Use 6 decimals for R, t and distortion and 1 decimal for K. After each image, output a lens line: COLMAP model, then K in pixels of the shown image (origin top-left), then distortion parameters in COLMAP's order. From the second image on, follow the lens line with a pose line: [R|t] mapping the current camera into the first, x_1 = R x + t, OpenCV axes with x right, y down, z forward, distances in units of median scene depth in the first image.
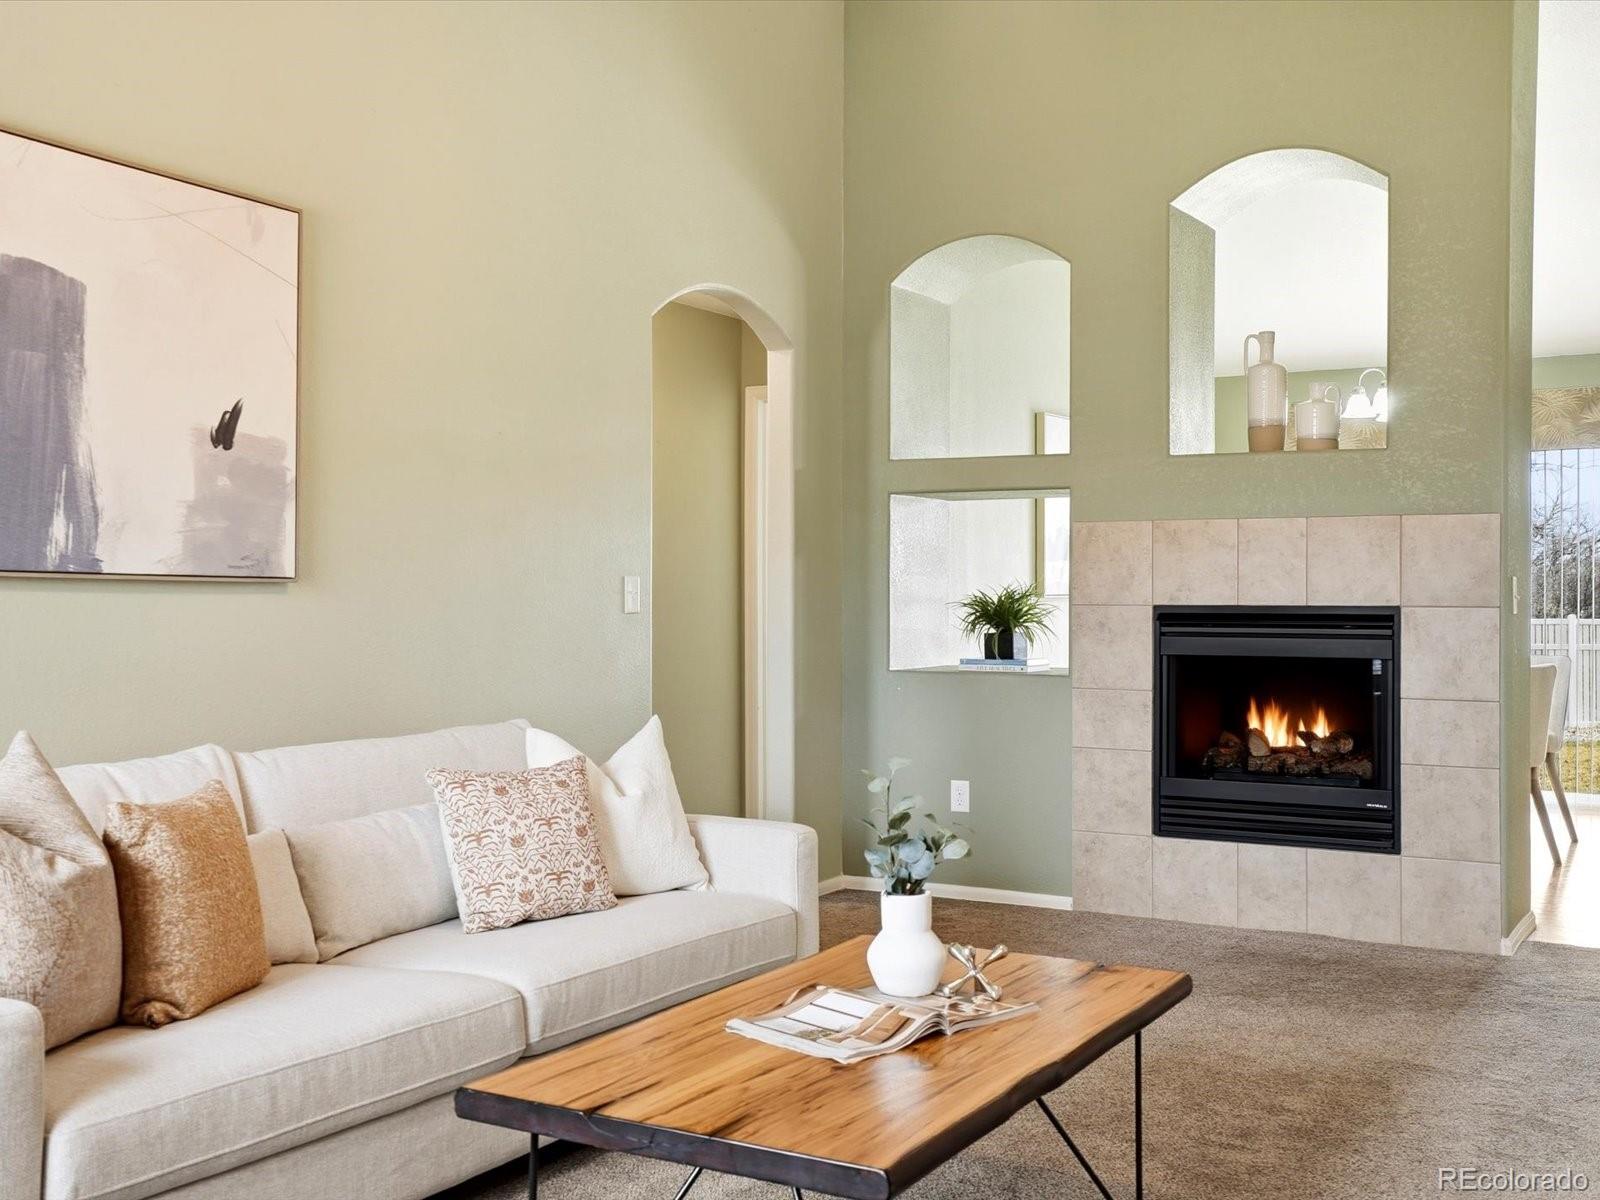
lens RADIAL K [[1711.9, 0, 810.2], [0, 1711.9, 612.1], [0, 0, 1]] dist [0.059106, 0.000000]
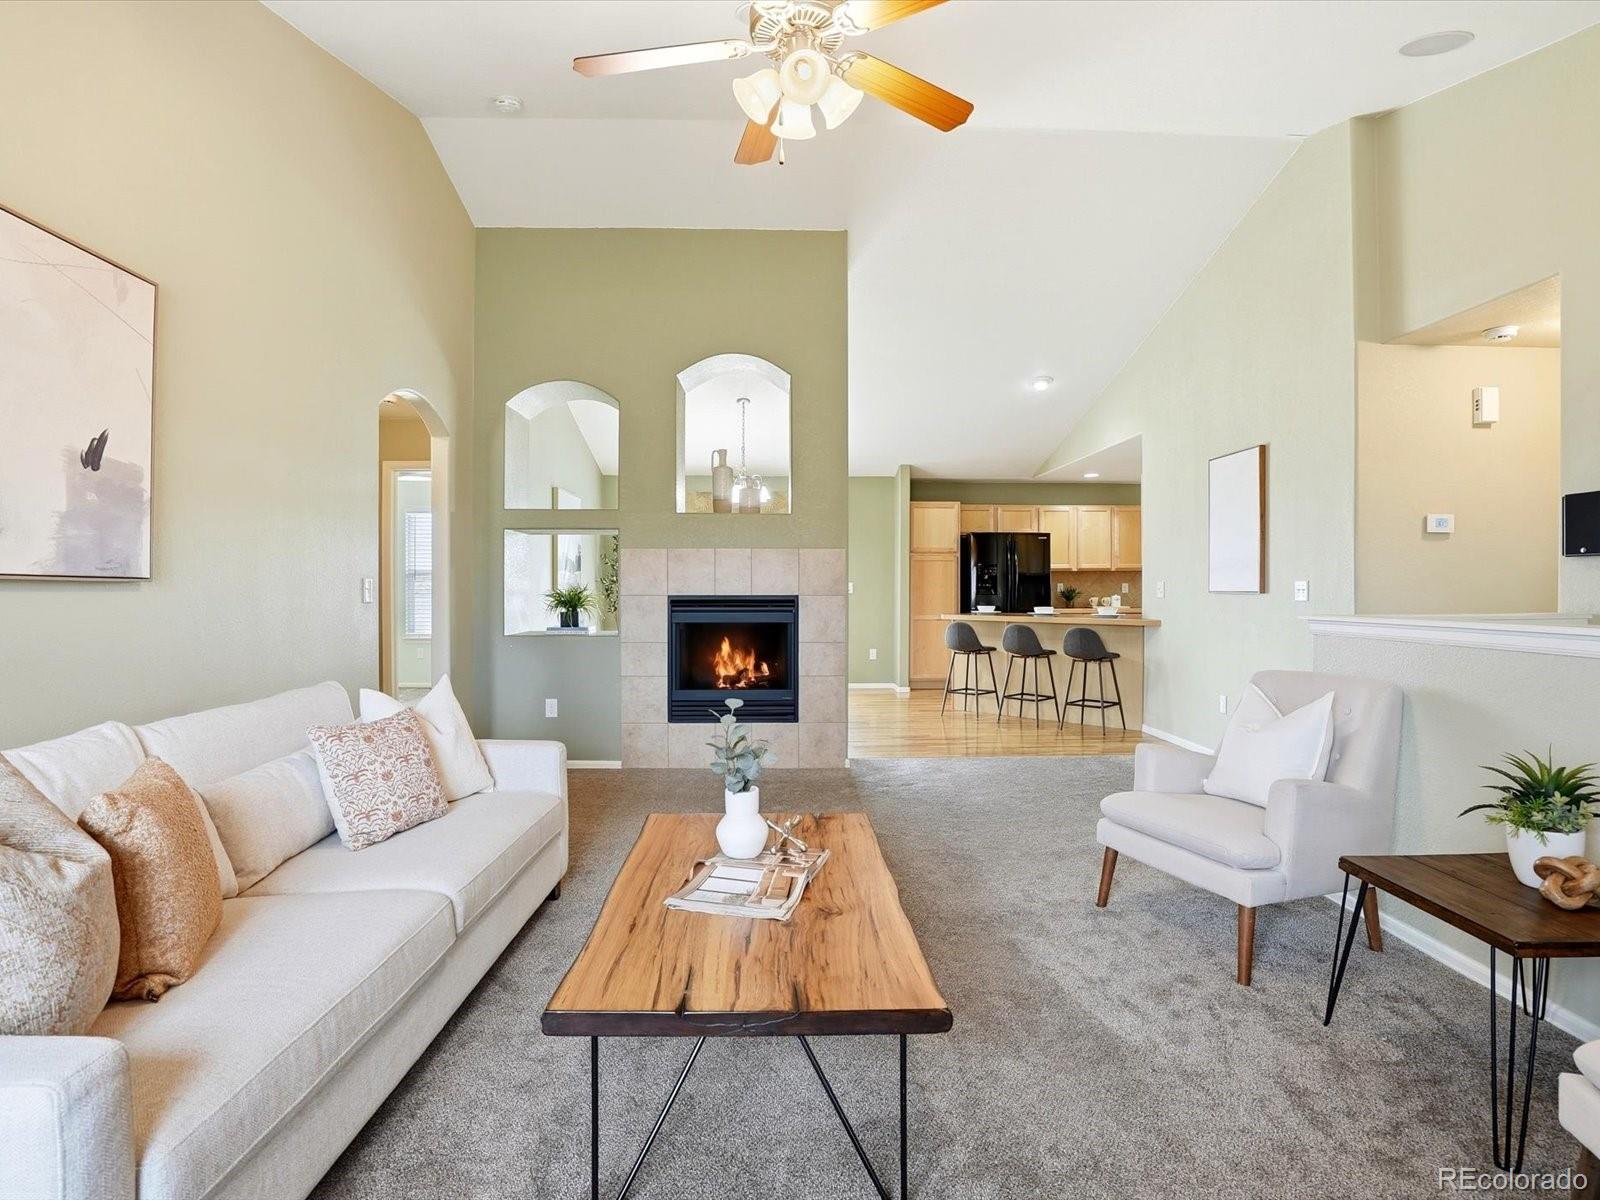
lens RADIAL K [[841.8, 0, 802.3], [0, 841.8, 600.0], [0, 0, 1]] dist [-0.047686, 0.016803]
pose [[0.856062, -0.008333, 0.516805, -0.216422], [0.006600, 0.999965, 0.005190, -0.004370], [-0.516830, -0.001032, 0.856087, 0.266992]]
